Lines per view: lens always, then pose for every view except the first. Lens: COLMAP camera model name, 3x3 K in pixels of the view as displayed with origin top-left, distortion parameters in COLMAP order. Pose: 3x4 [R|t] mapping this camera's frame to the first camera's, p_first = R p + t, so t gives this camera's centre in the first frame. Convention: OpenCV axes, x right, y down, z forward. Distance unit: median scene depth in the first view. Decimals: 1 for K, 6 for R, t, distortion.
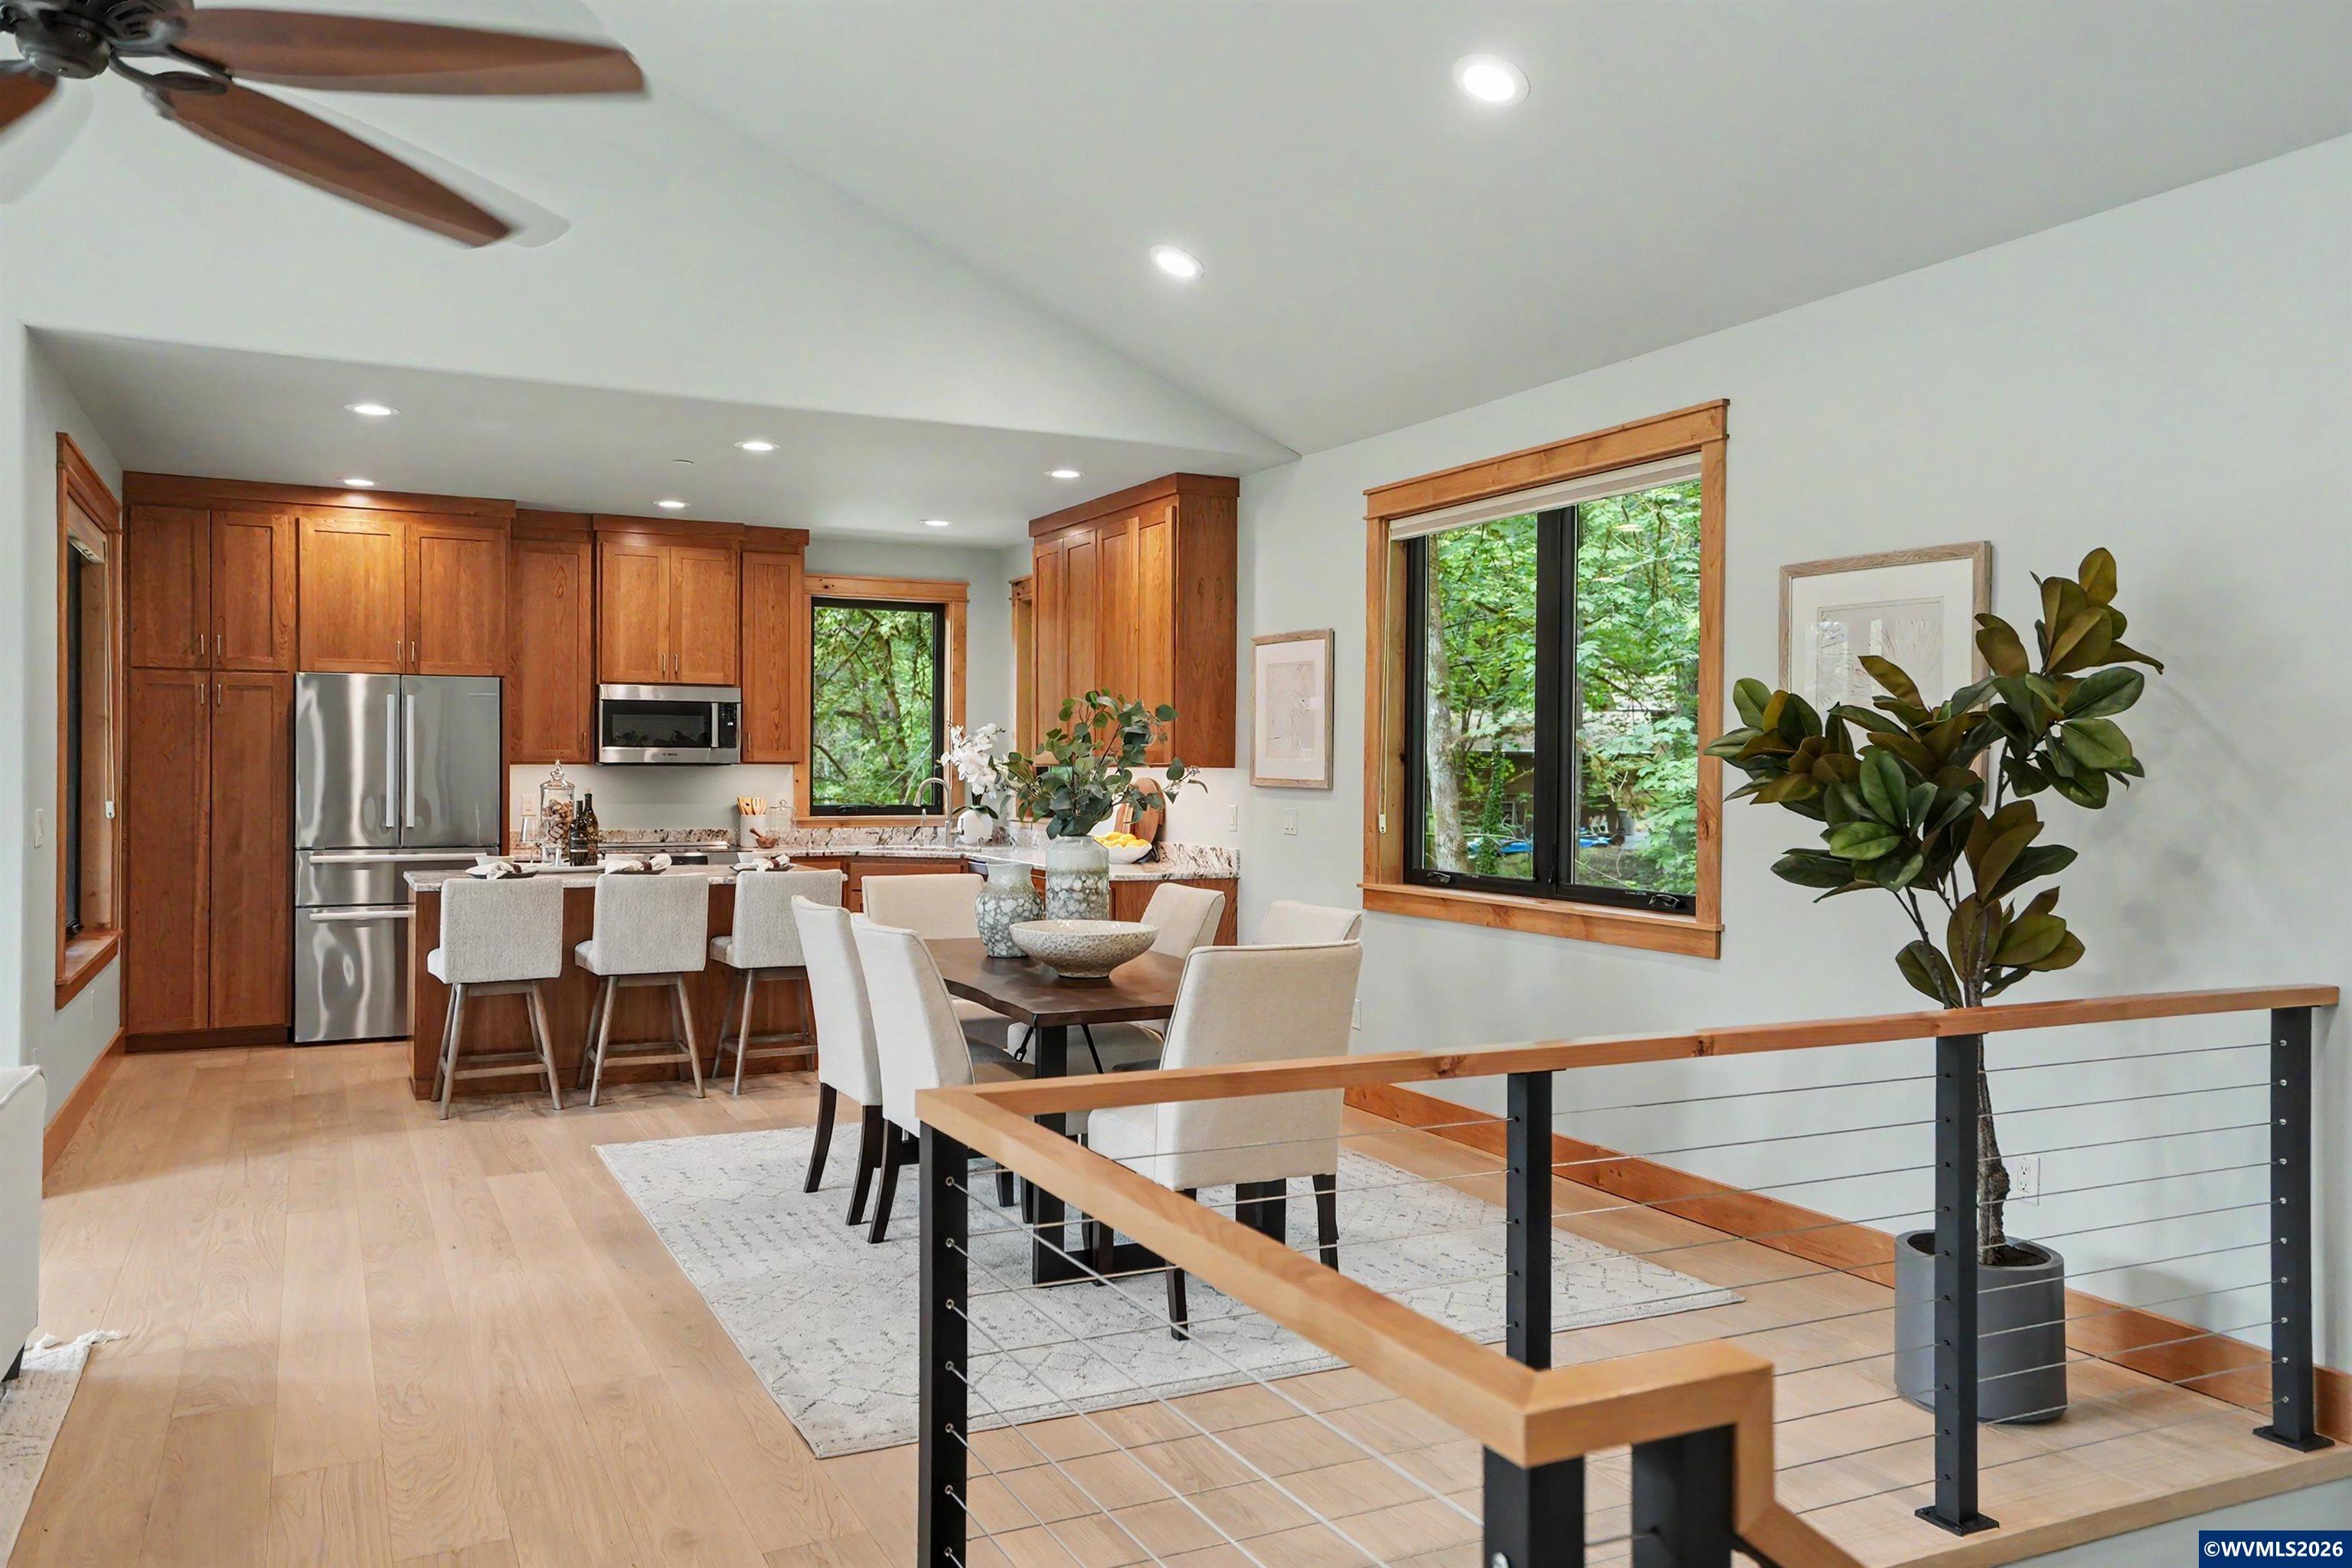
lens RADIAL K [[1720.5, 0, 1191.2], [0, 1720.5, 767.7], [0, 0, 1]] dist [0.032144, 0.002008]
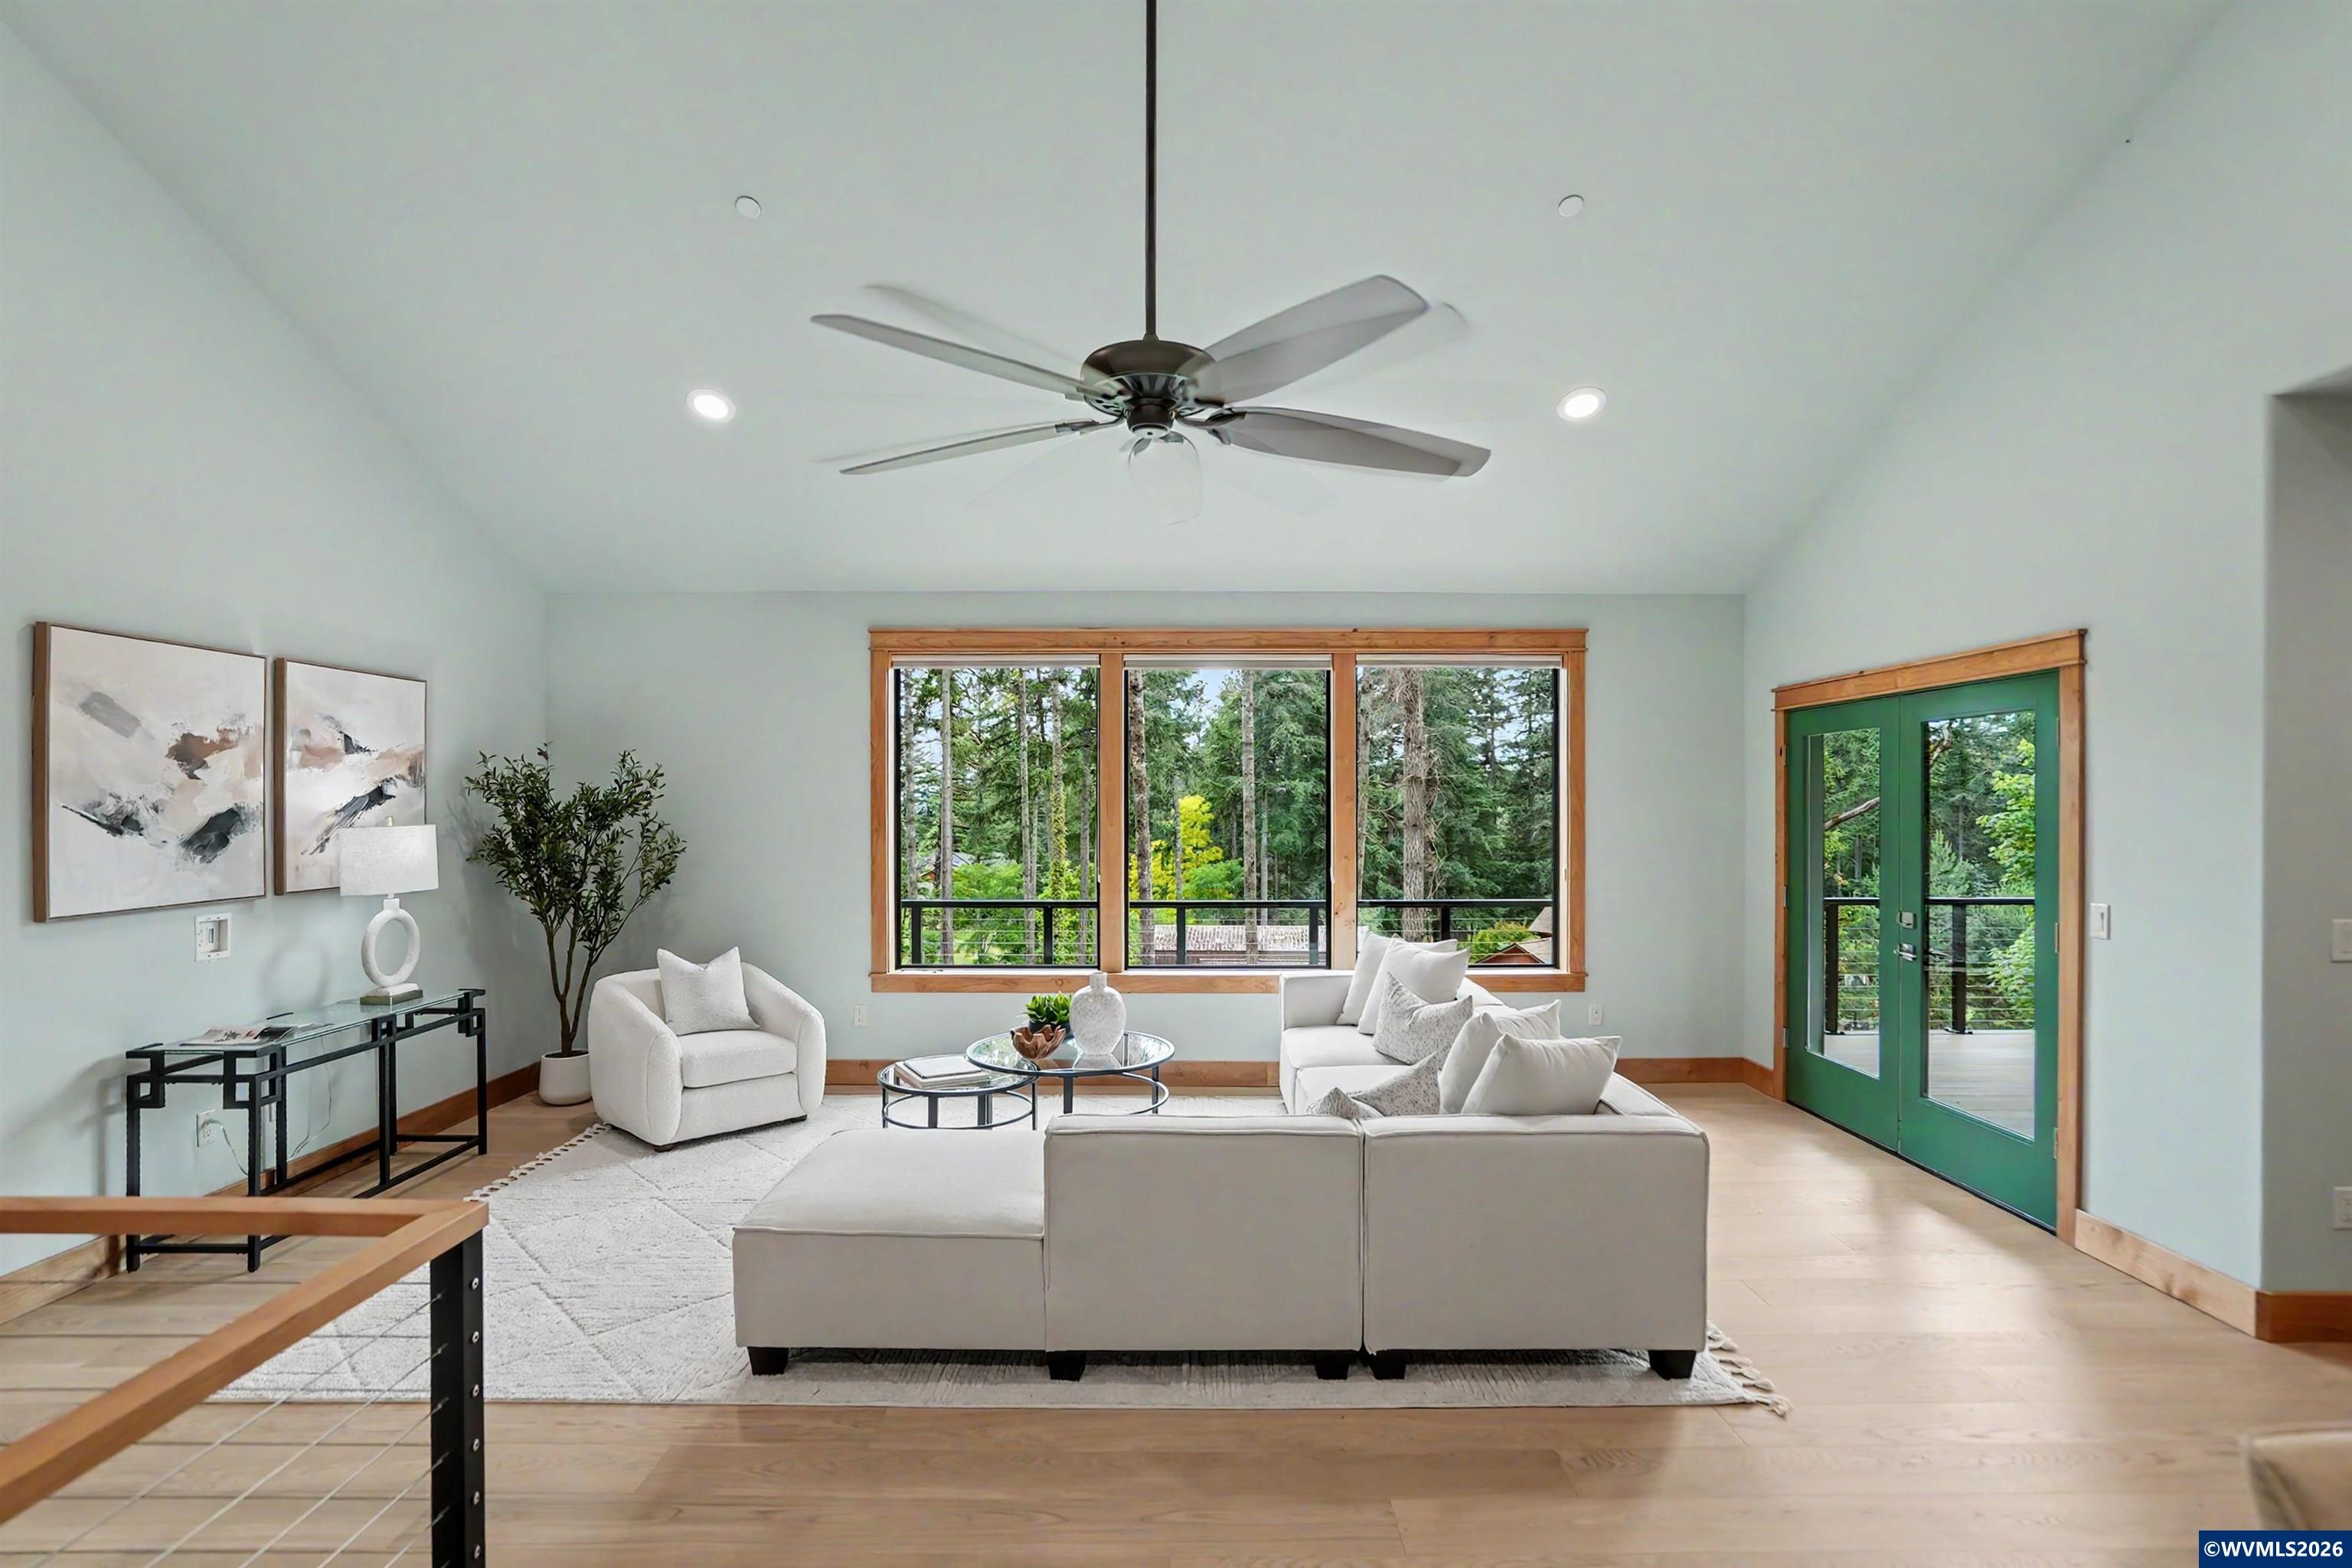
lens RADIAL K [[1155.1, 0, 1184.8], [0, 1155.1, 796.2], [0, 0, 1]] dist [-0.056526, 0.025107]
pose [[-0.458338, -0.009090, -0.888732, 0.082013], [-0.003205, 0.999958, -0.008574, -0.020968], [0.888772, -0.001081, -0.458348, 0.484104]]
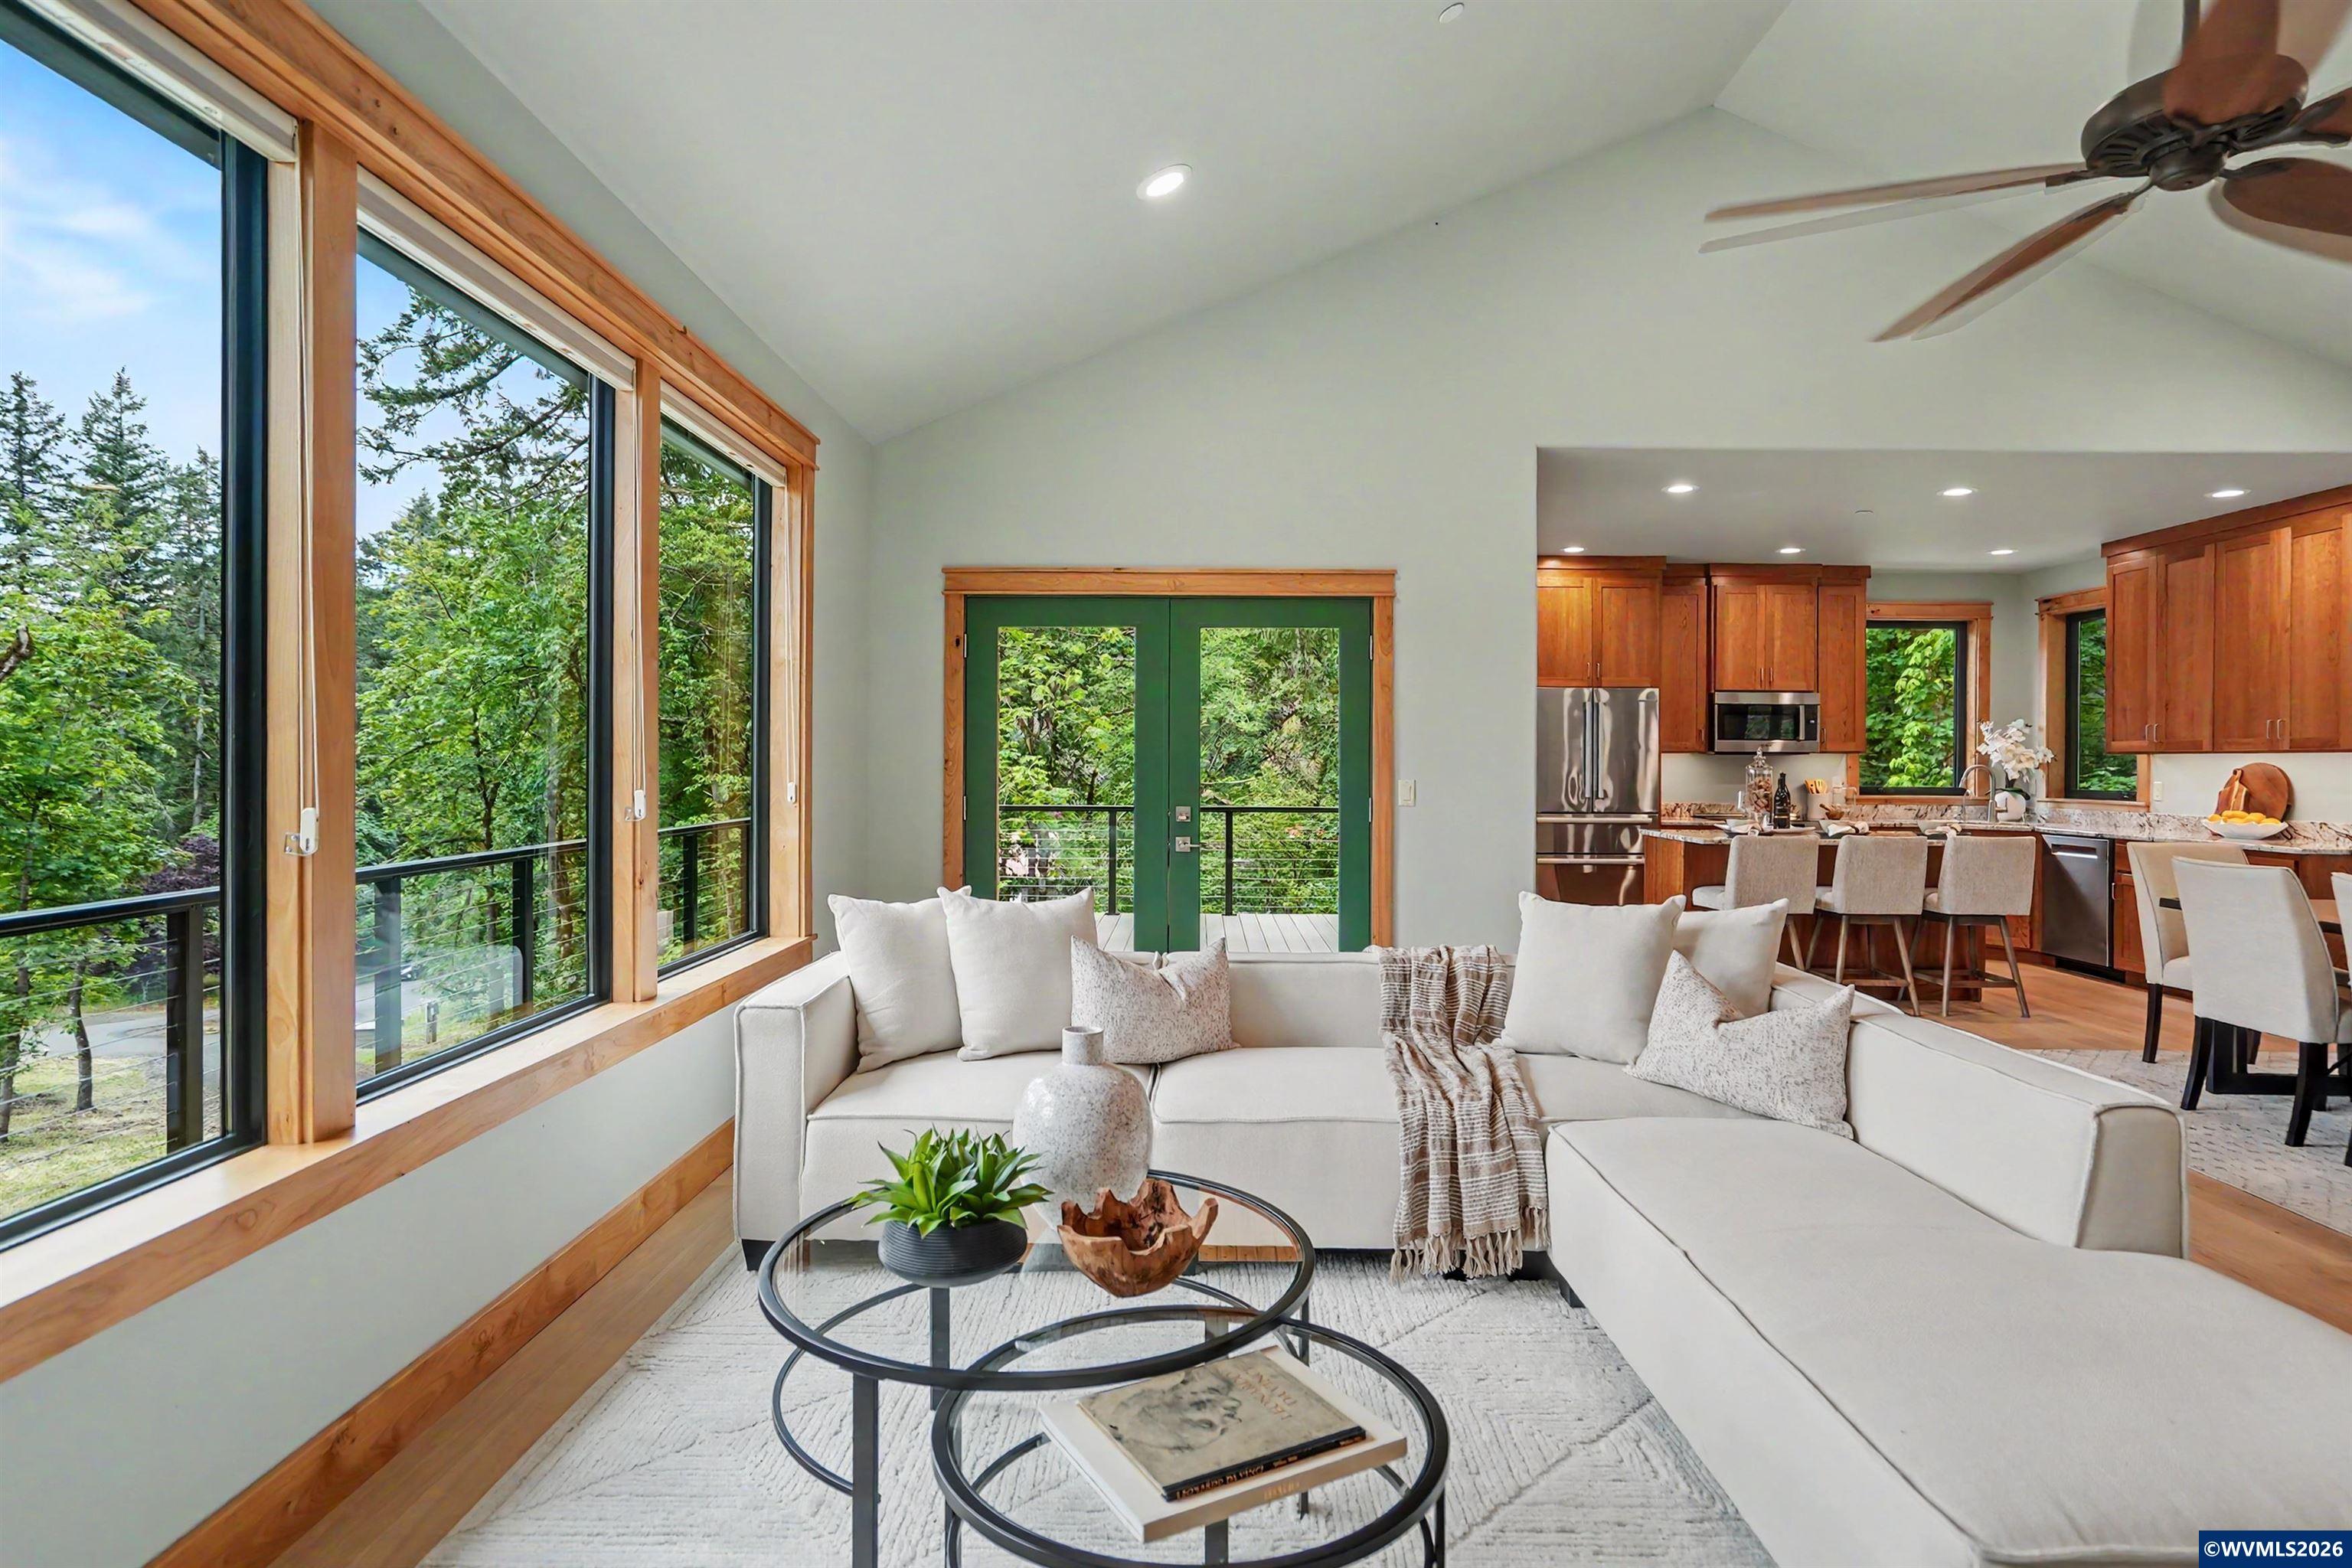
lens RADIAL K [[1273.1, 0, 1185.1], [0, 1273.1, 763.8], [0, 0, 1]] dist [-0.038063, 0.034888]
pose [[0.890075, 0.001267, -0.455813, -0.281546], [-0.002275, 0.999996, -0.001664, 0.009415], [0.455809, 0.002518, 0.890074, -0.046515]]
